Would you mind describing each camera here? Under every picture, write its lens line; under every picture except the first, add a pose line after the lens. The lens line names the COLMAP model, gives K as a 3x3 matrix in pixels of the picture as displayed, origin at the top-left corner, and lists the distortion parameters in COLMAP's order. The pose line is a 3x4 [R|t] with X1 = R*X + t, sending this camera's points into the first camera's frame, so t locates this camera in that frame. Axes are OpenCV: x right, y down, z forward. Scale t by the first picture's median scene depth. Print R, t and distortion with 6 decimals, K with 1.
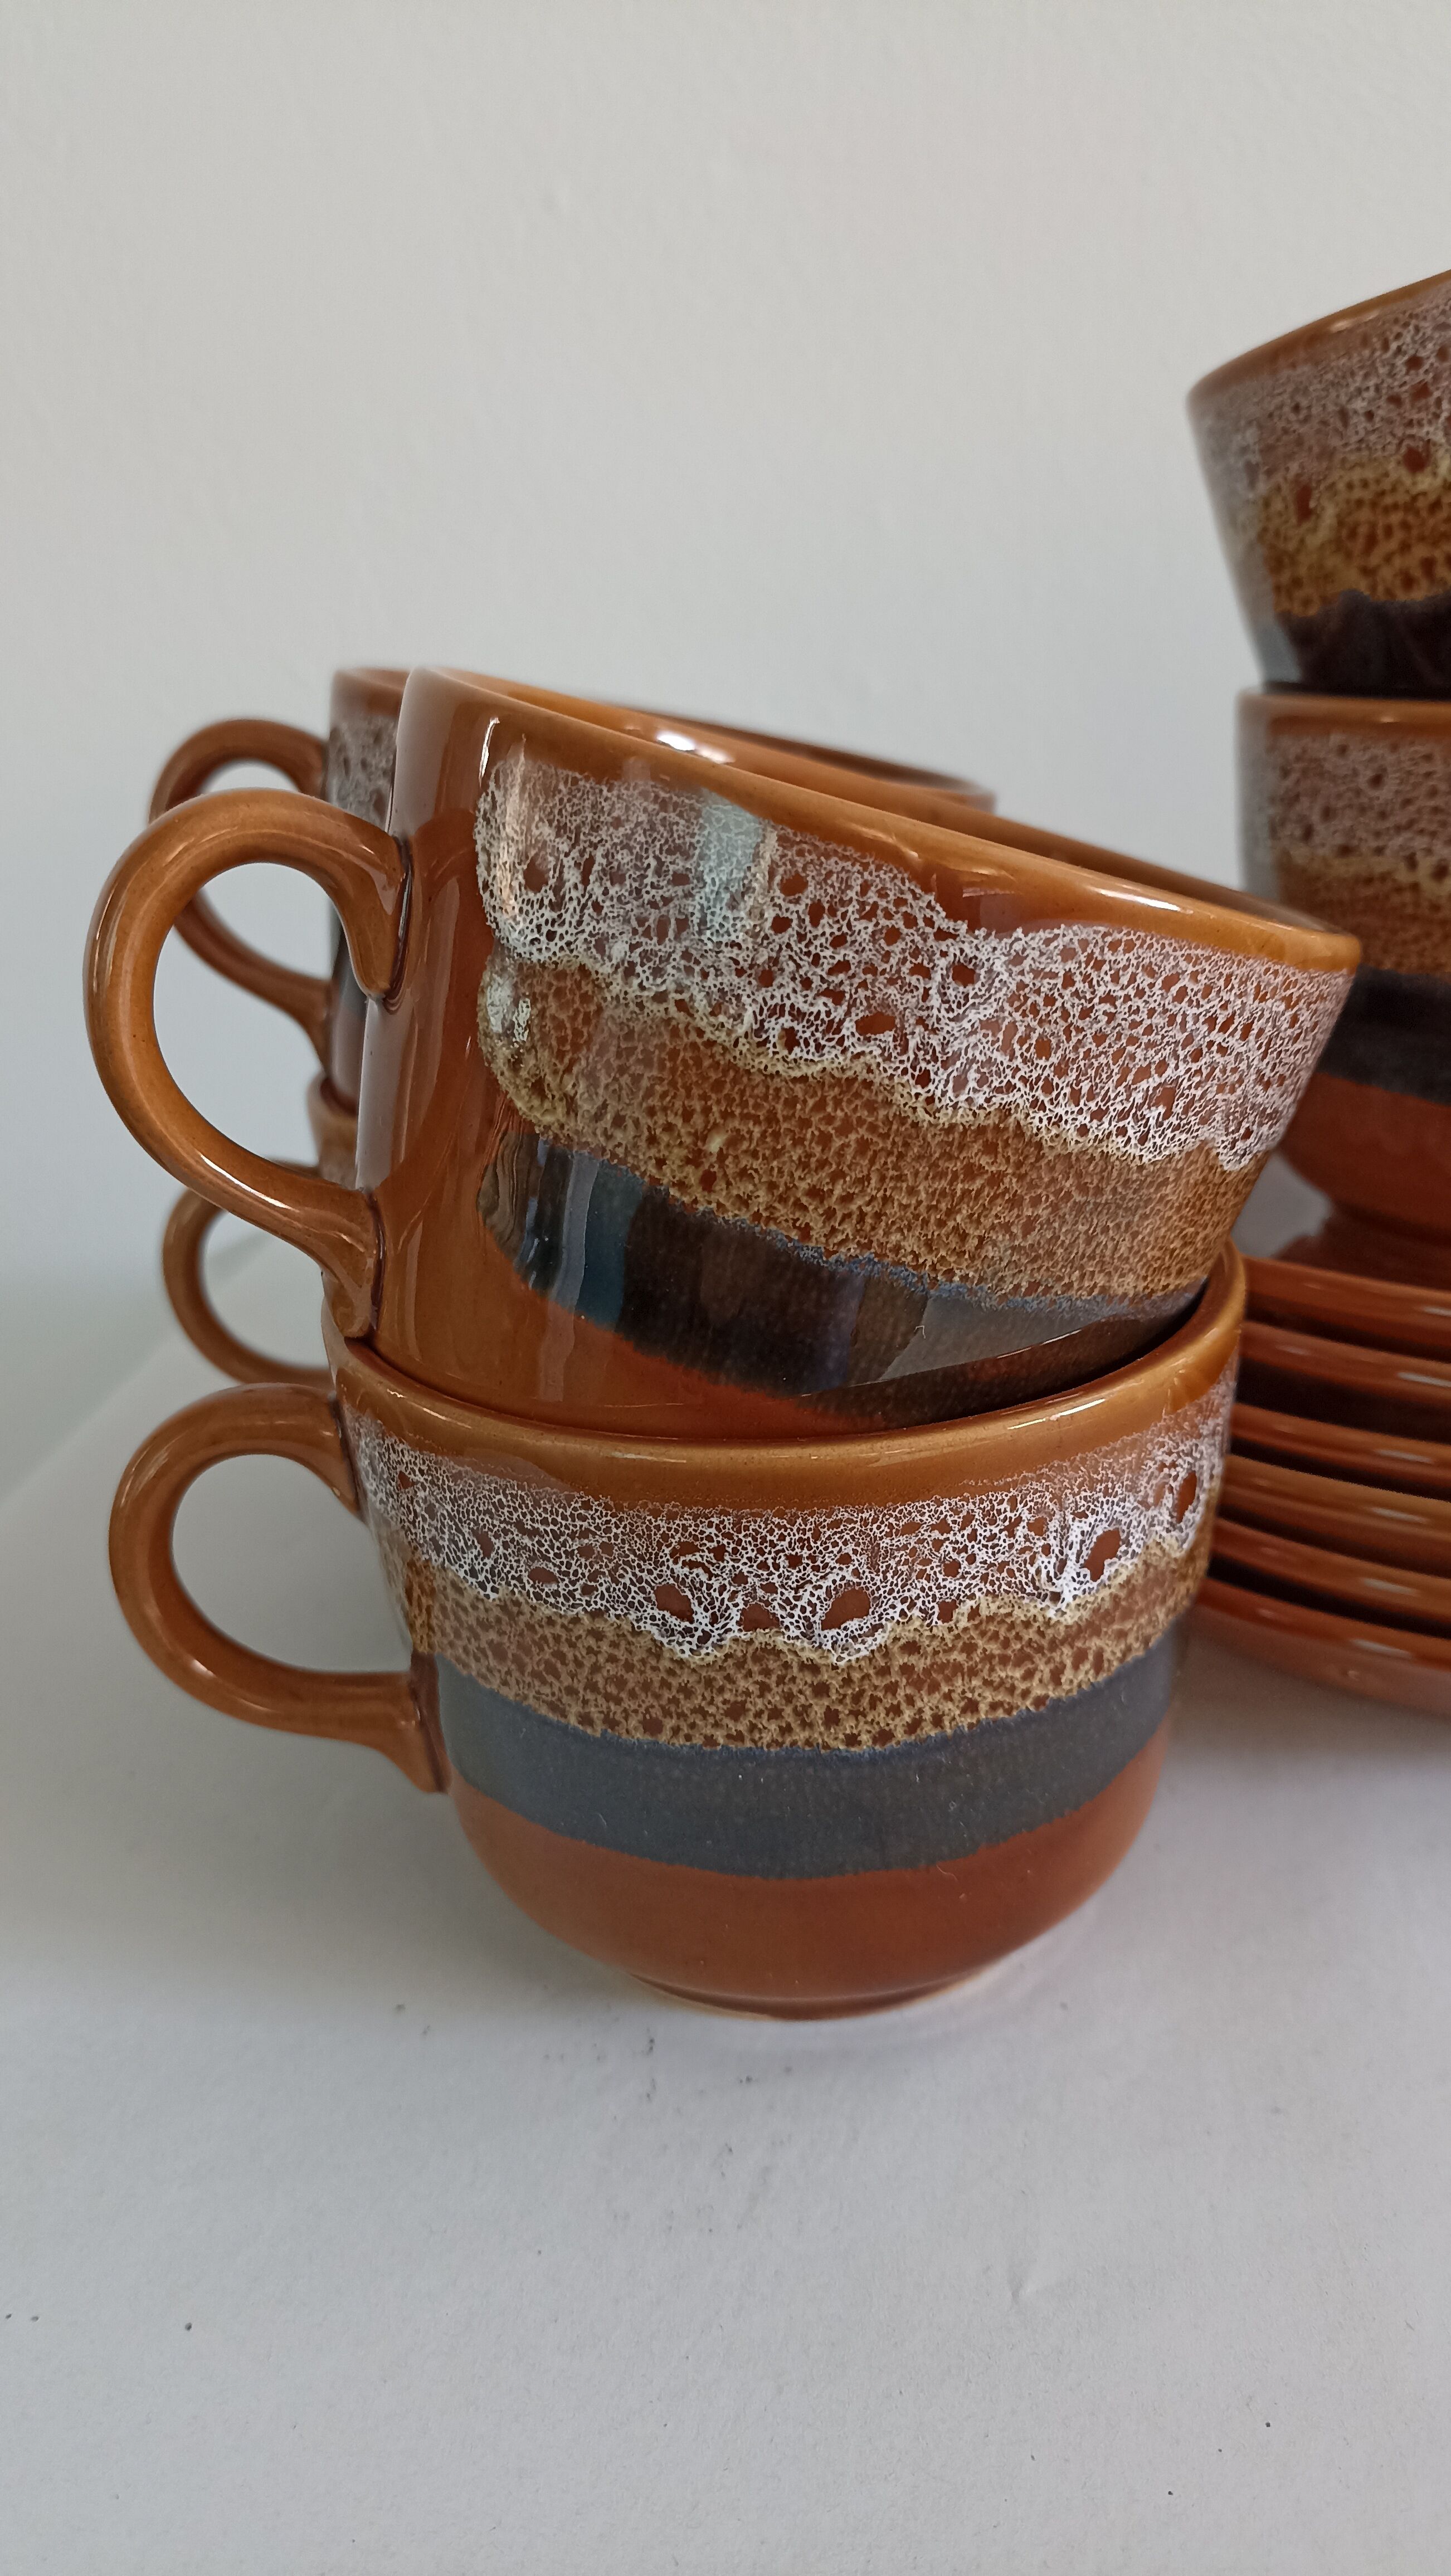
lens RADIAL K [[1976.8, 0, 736.3], [0, 1976.8, 1307.8], [0, 0, 1]] dist [0.010872, -0.037199]
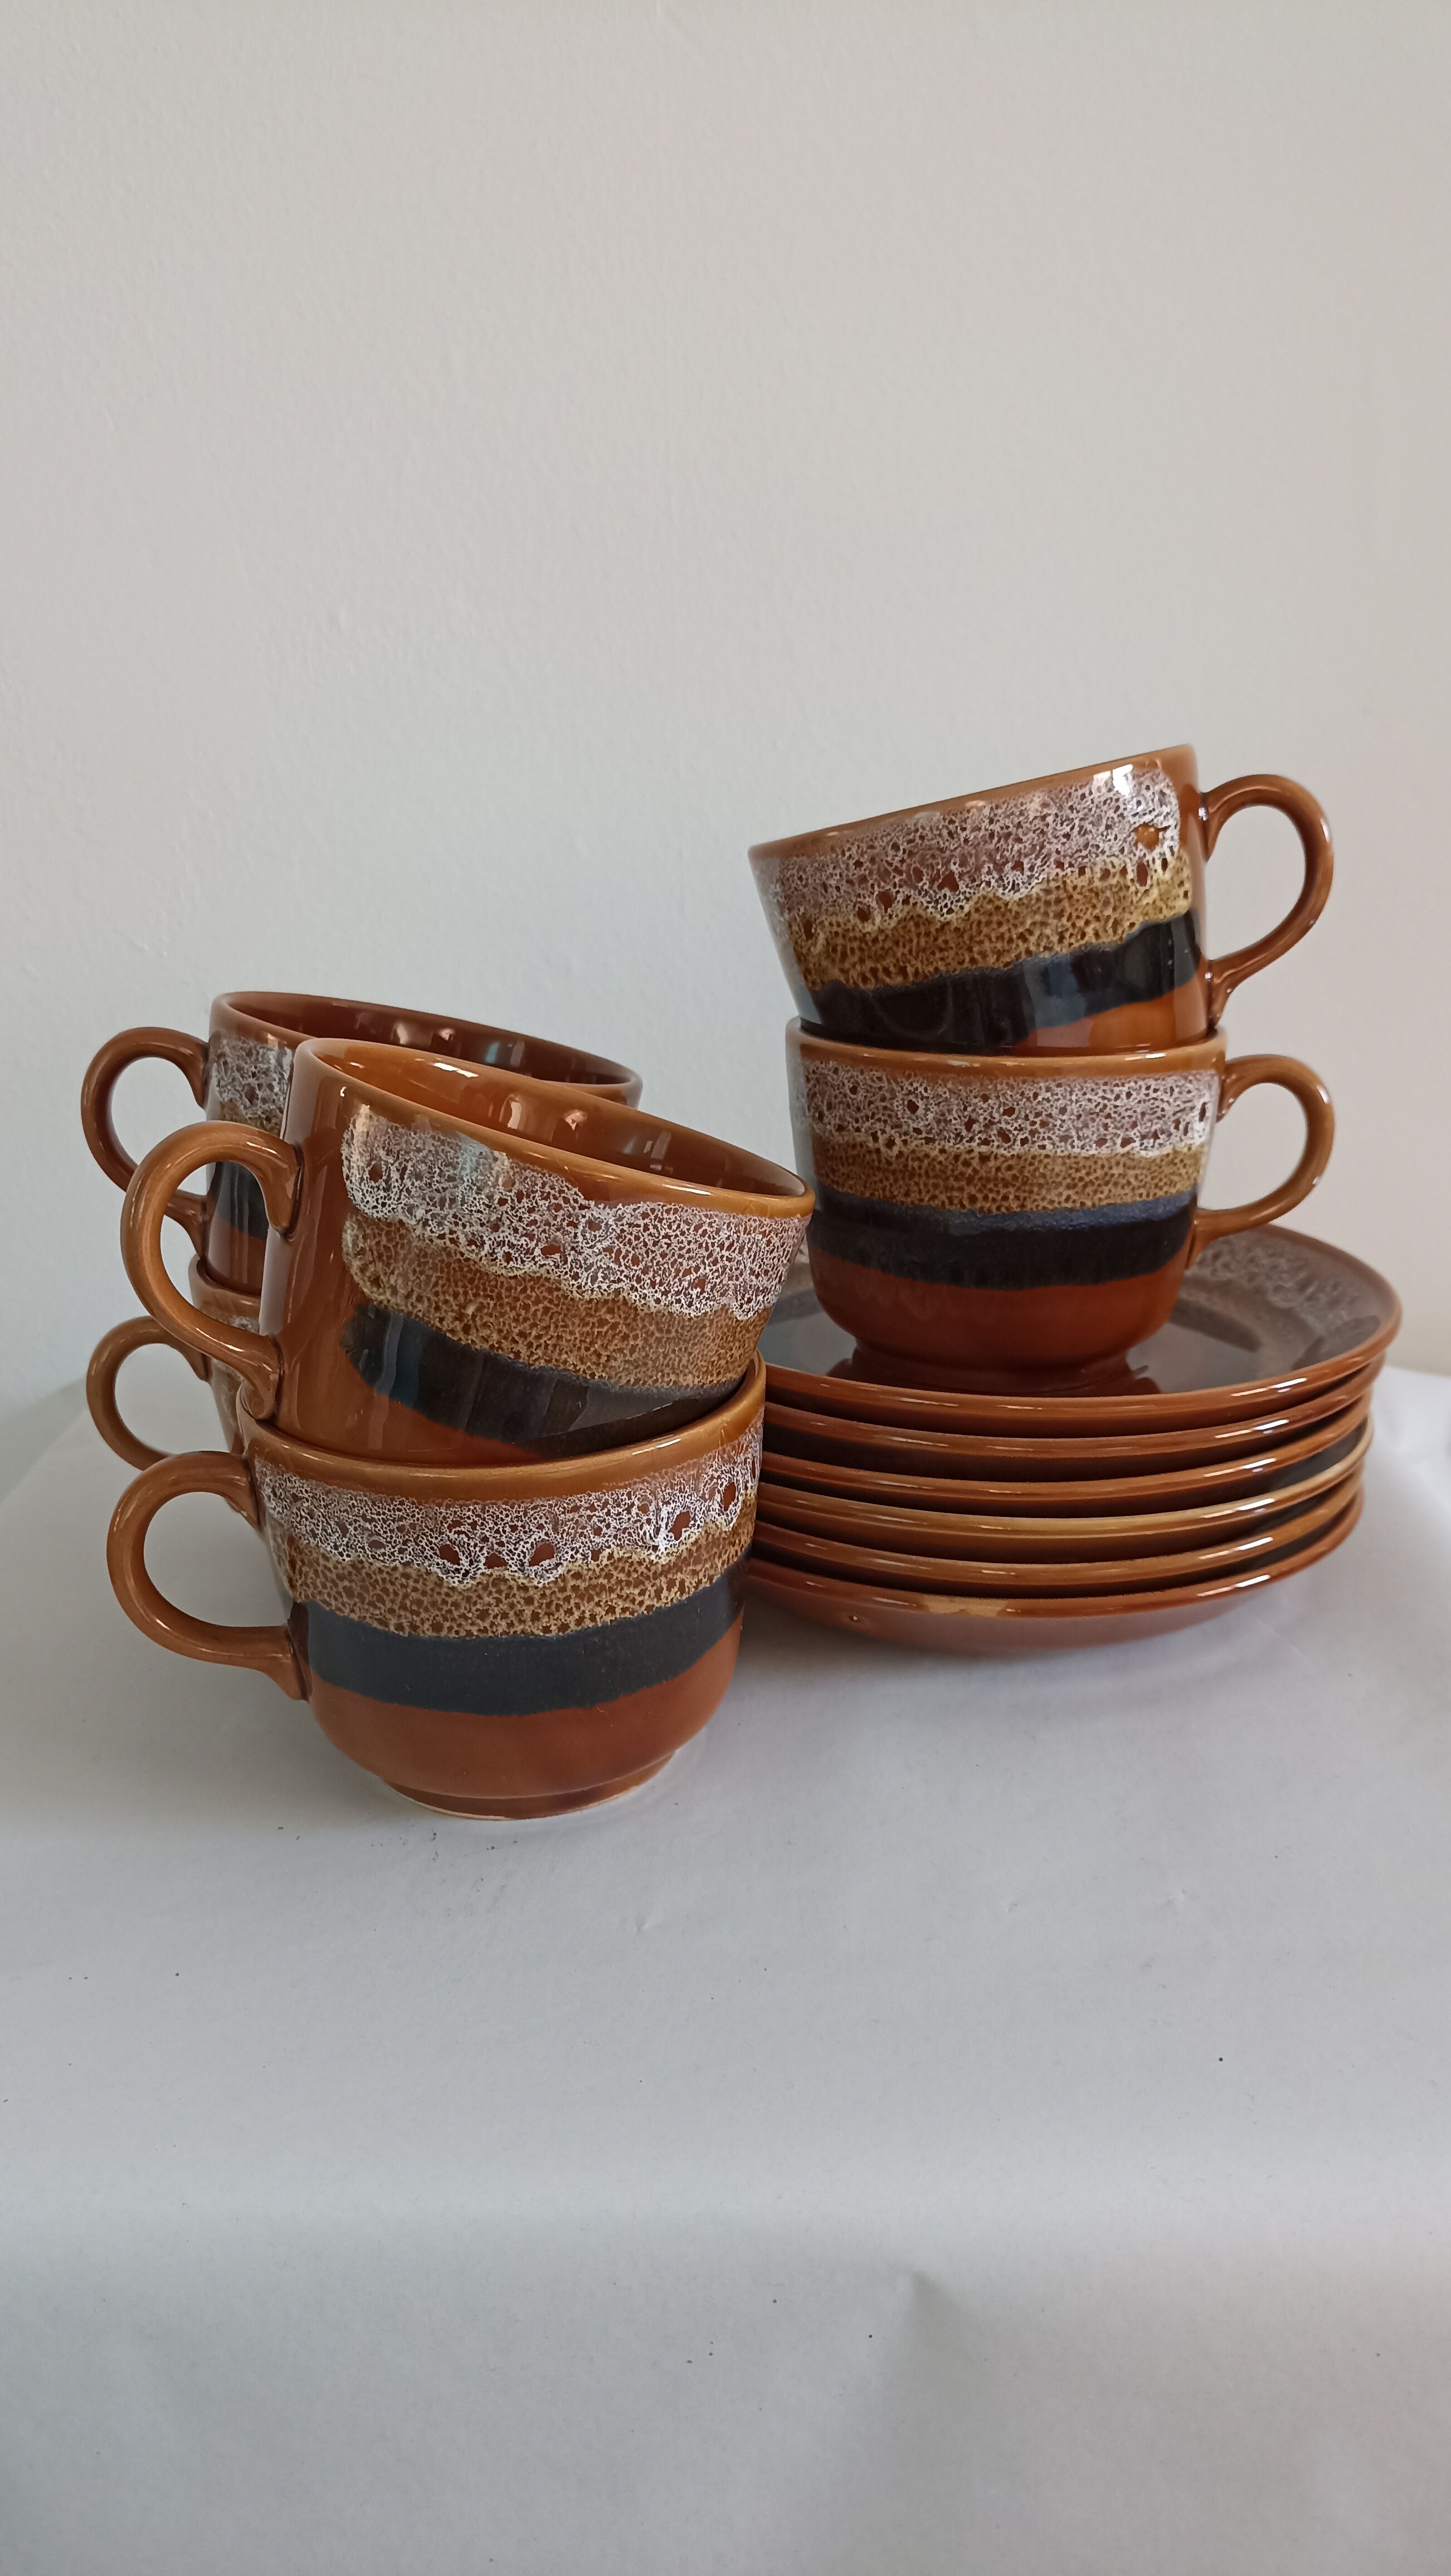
lens RADIAL K [[1976.8, 0, 727.0], [0, 1976.8, 1296.2], [0, 0, 1]] dist [0.010872, -0.037199]
pose [[0.991711, -0.010182, 0.128088, -0.007898], [0.019872, 0.997015, -0.074604, 0.048024], [-0.126946, 0.076531, 0.988953, -0.853805]]
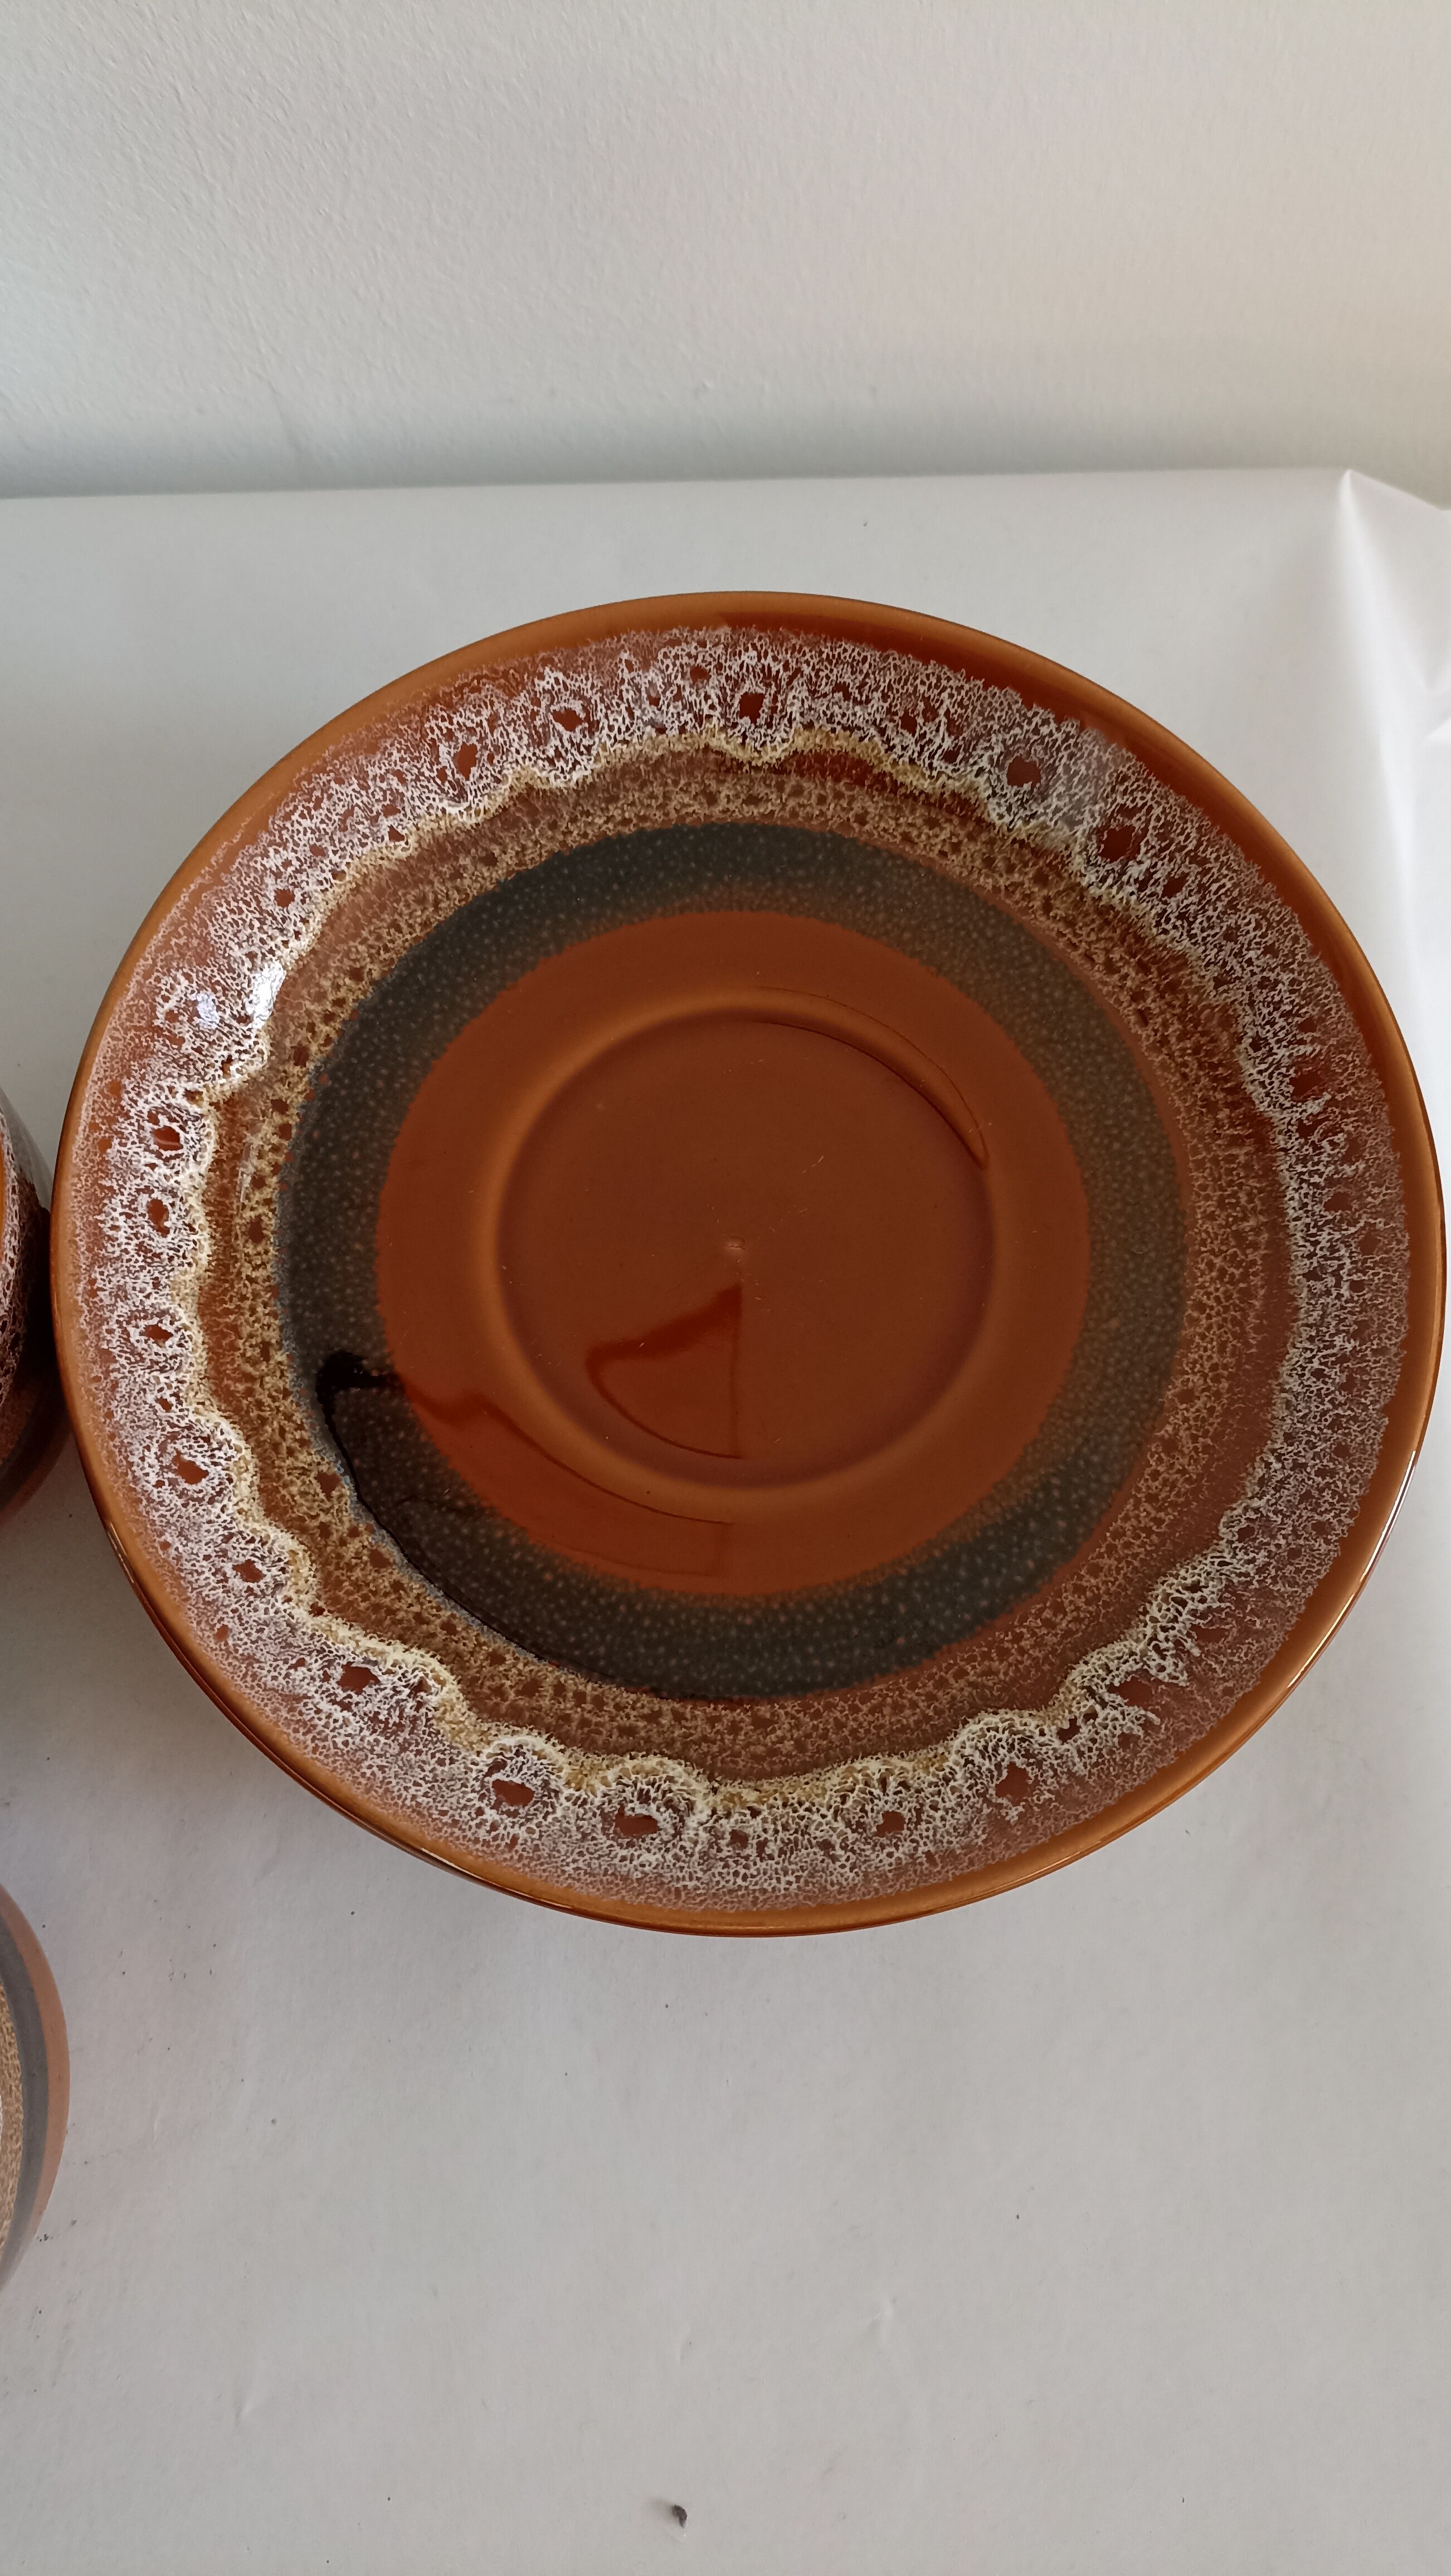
lens RADIAL K [[1976.8, 0, 727.3], [0, 1976.8, 1289.8], [0, 0, 1]] dist [0.010872, -0.037199]
pose [[0.981907, -0.165934, 0.091238, 0.502695], [0.018204, 0.562300, 0.826733, -1.219663], [-0.188486, -0.810114, 0.555147, 0.751822]]
